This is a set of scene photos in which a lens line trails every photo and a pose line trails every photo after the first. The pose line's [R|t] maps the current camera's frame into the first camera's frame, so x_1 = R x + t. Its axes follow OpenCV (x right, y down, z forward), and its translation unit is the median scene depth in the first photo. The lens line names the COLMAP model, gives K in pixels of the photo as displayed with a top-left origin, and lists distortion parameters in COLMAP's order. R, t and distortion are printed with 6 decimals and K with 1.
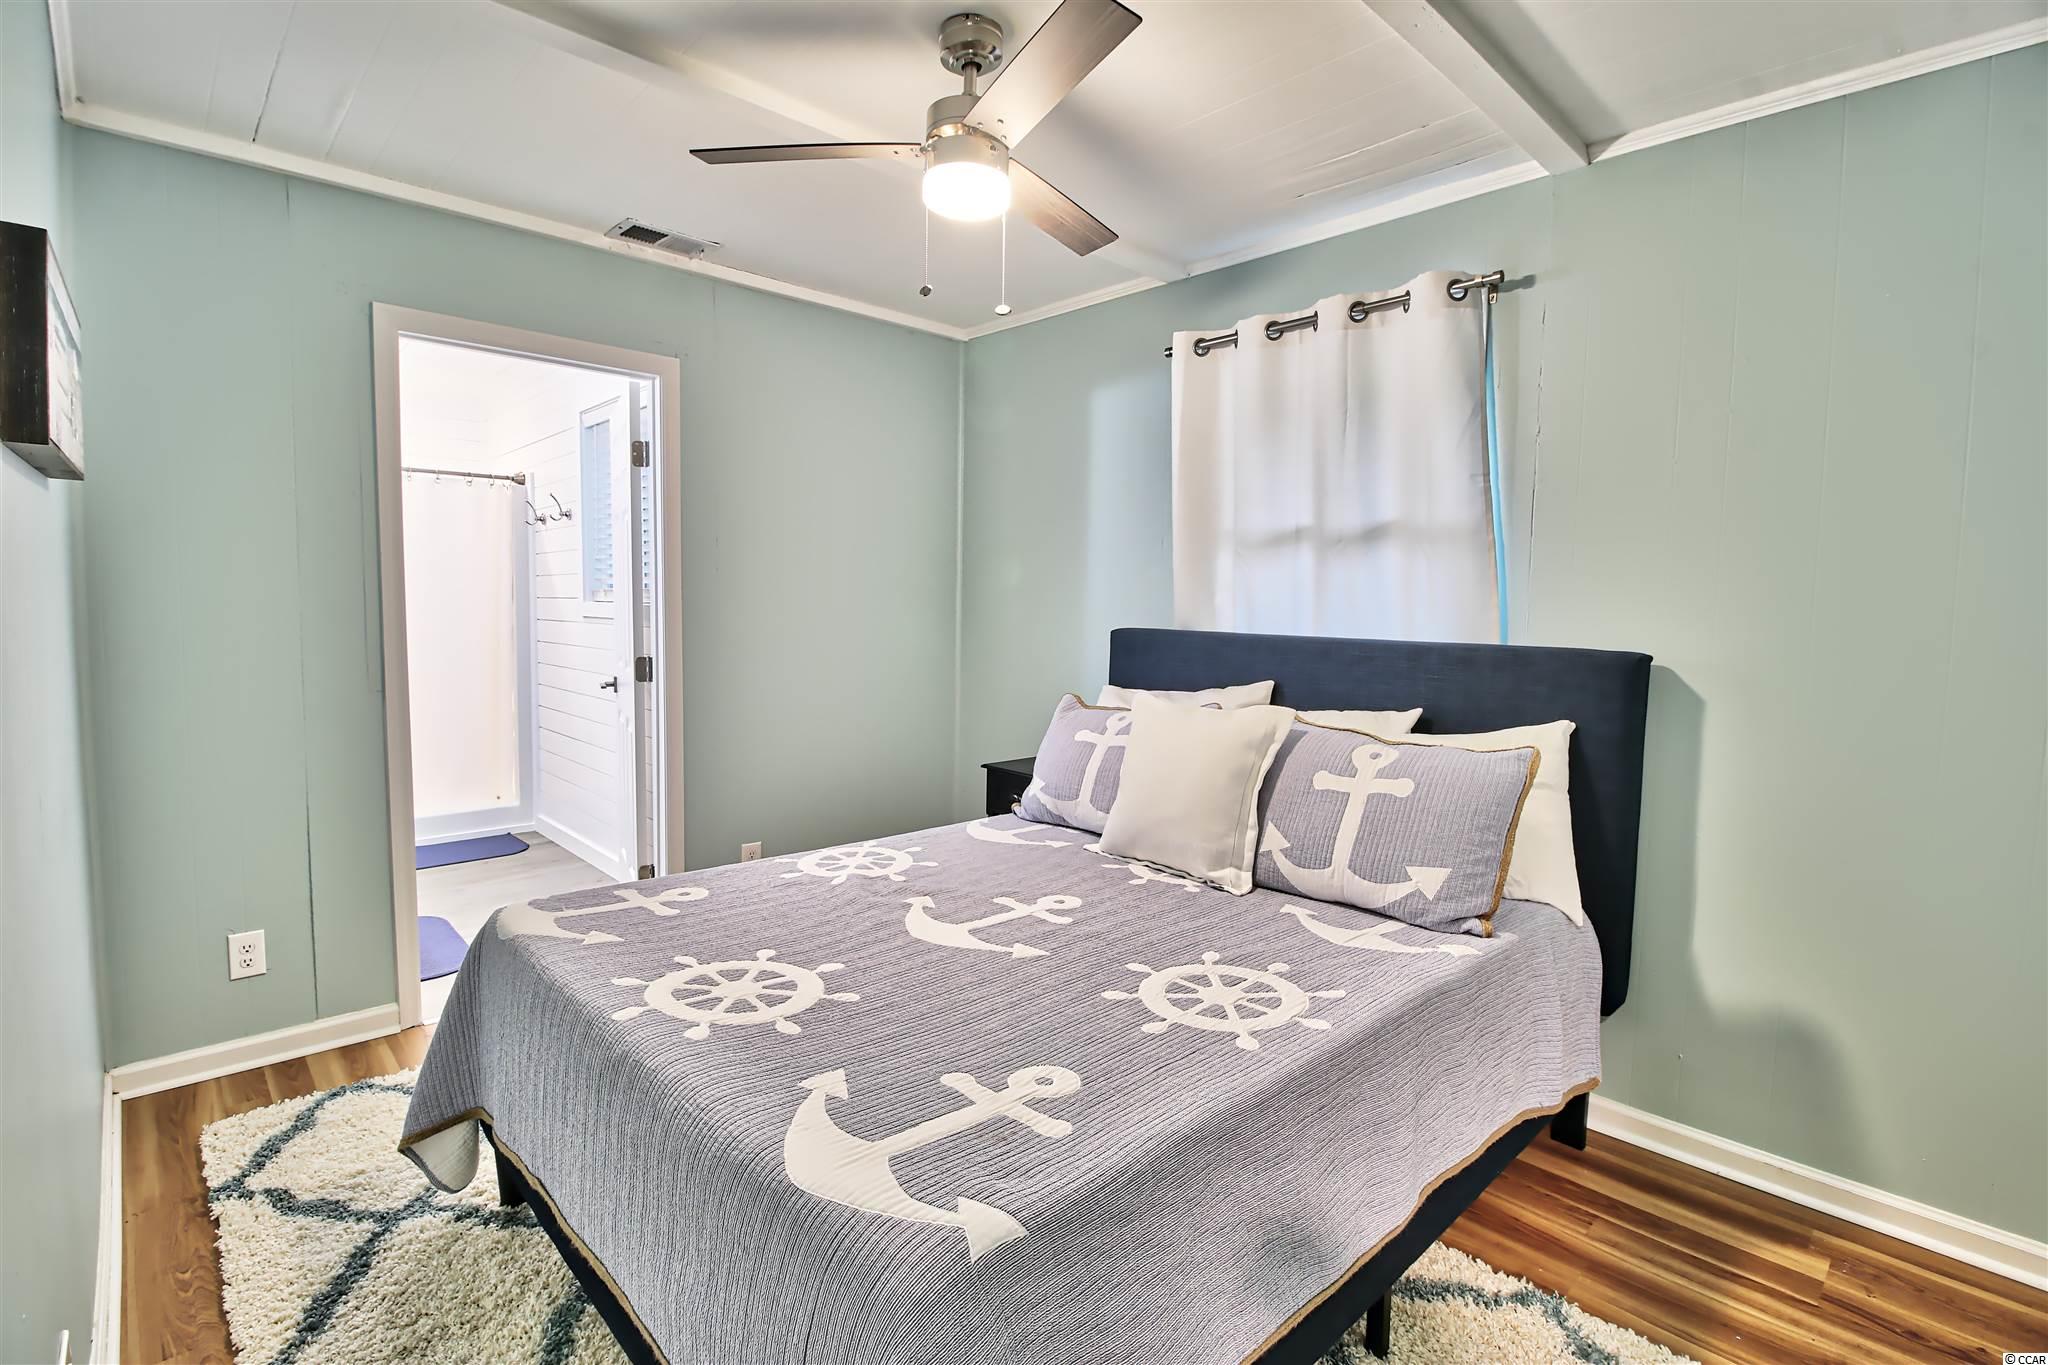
lens RADIAL K [[947.9, 0, 1015.5], [0, 947.9, 676.1], [0, 0, 1]] dist [0.001382, -0.014328]
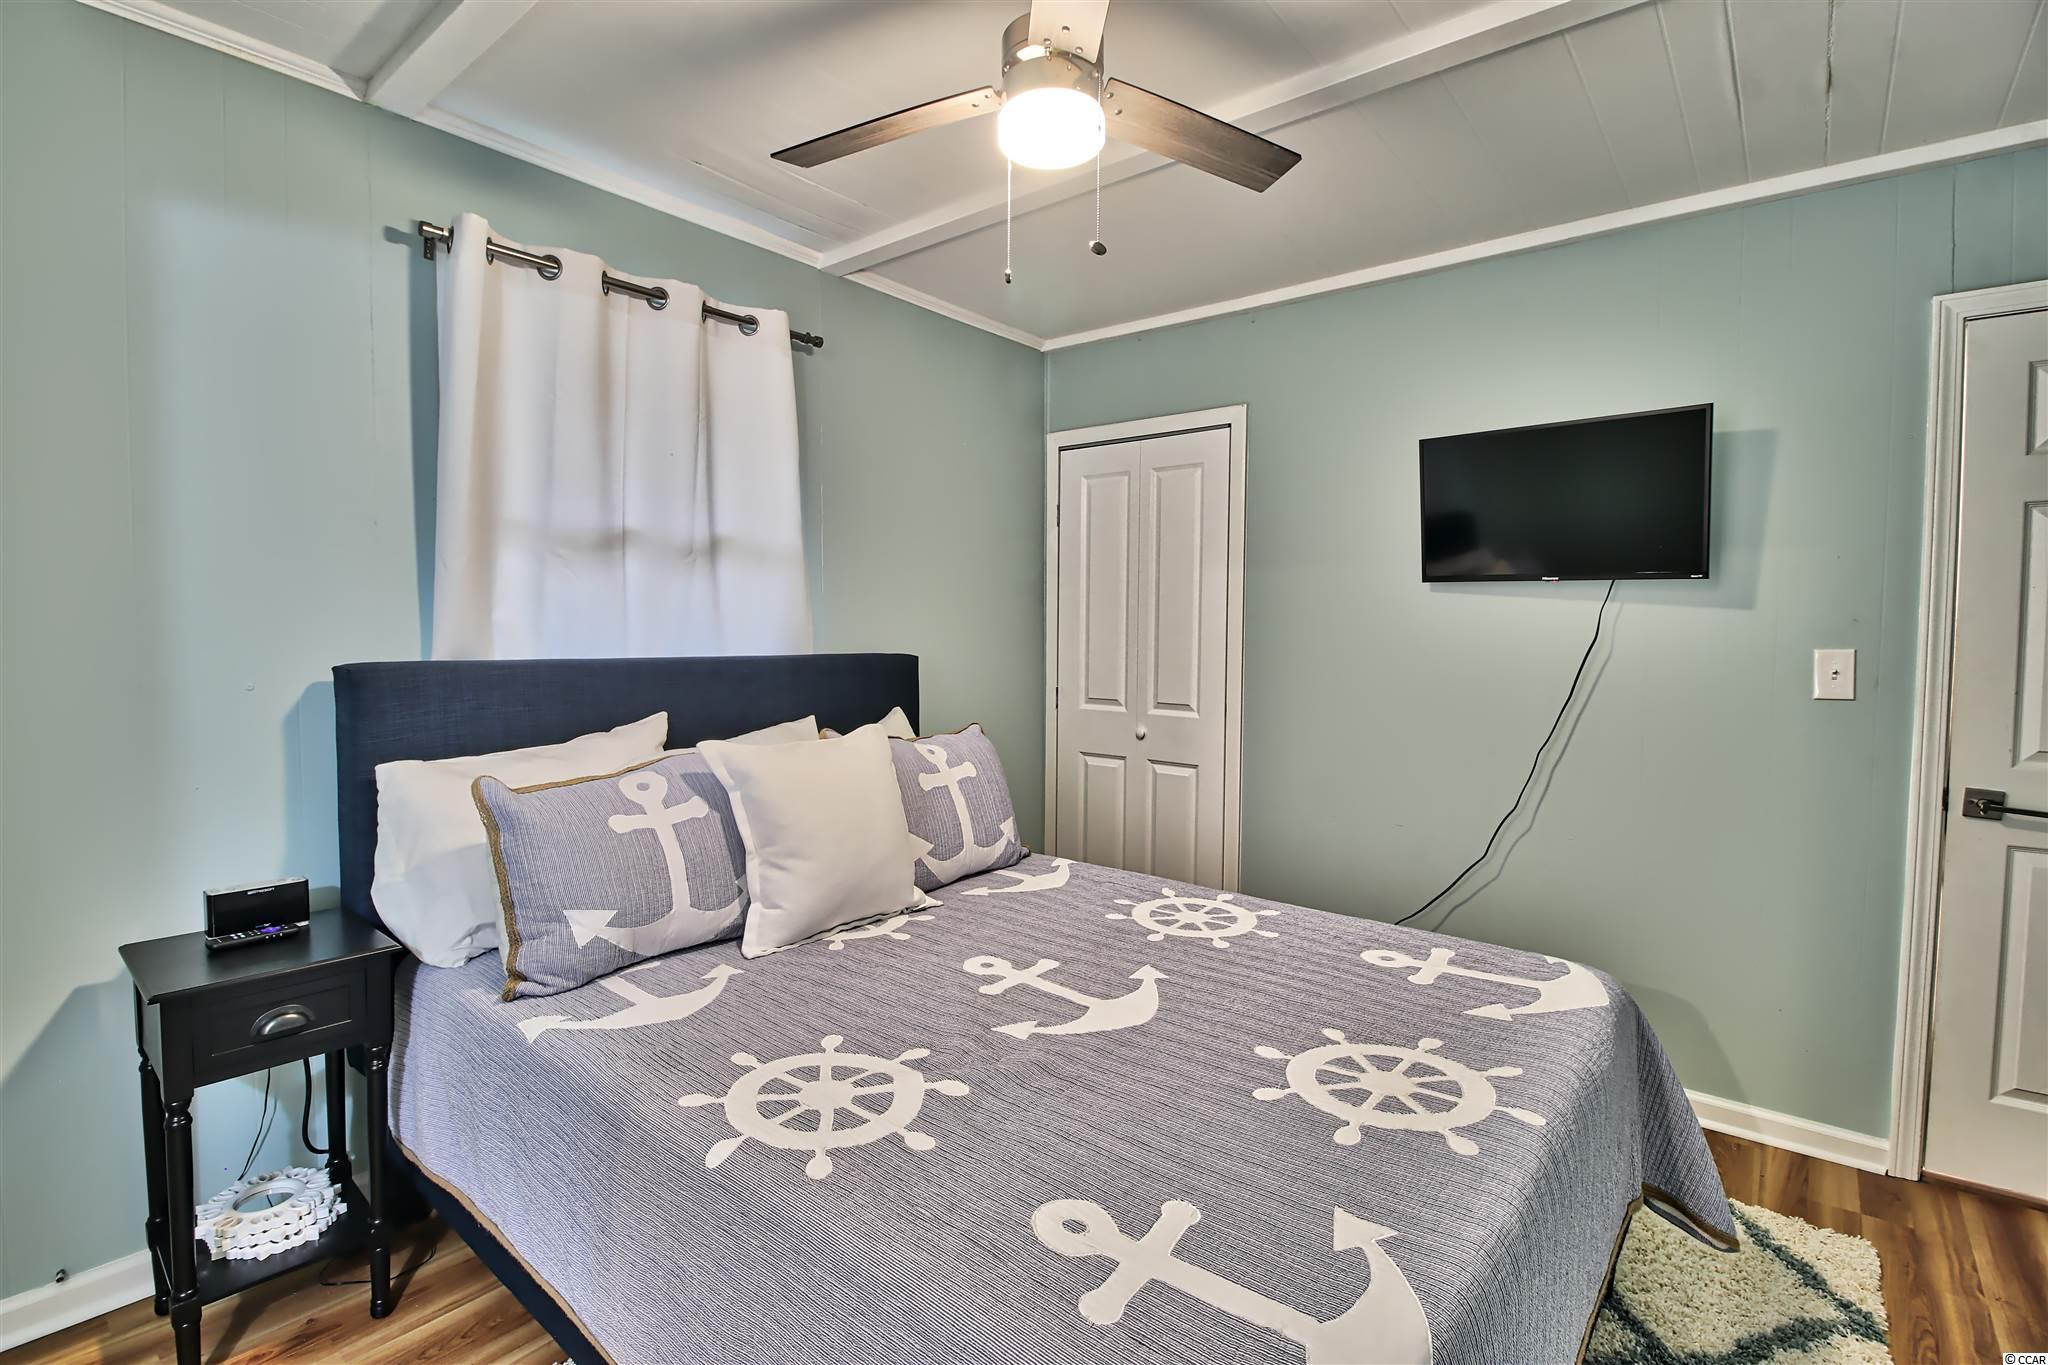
lens RADIAL K [[953.6, 0, 1016.5], [0, 953.6, 665.6], [0, 0, 1]] dist [0.039049, -0.036060]
pose [[-0.133404, -0.060501, 0.989213, -0.822542], [0.066082, 0.995371, 0.069789, -0.100684], [-0.988856, 0.074680, -0.128789, 1.064793]]
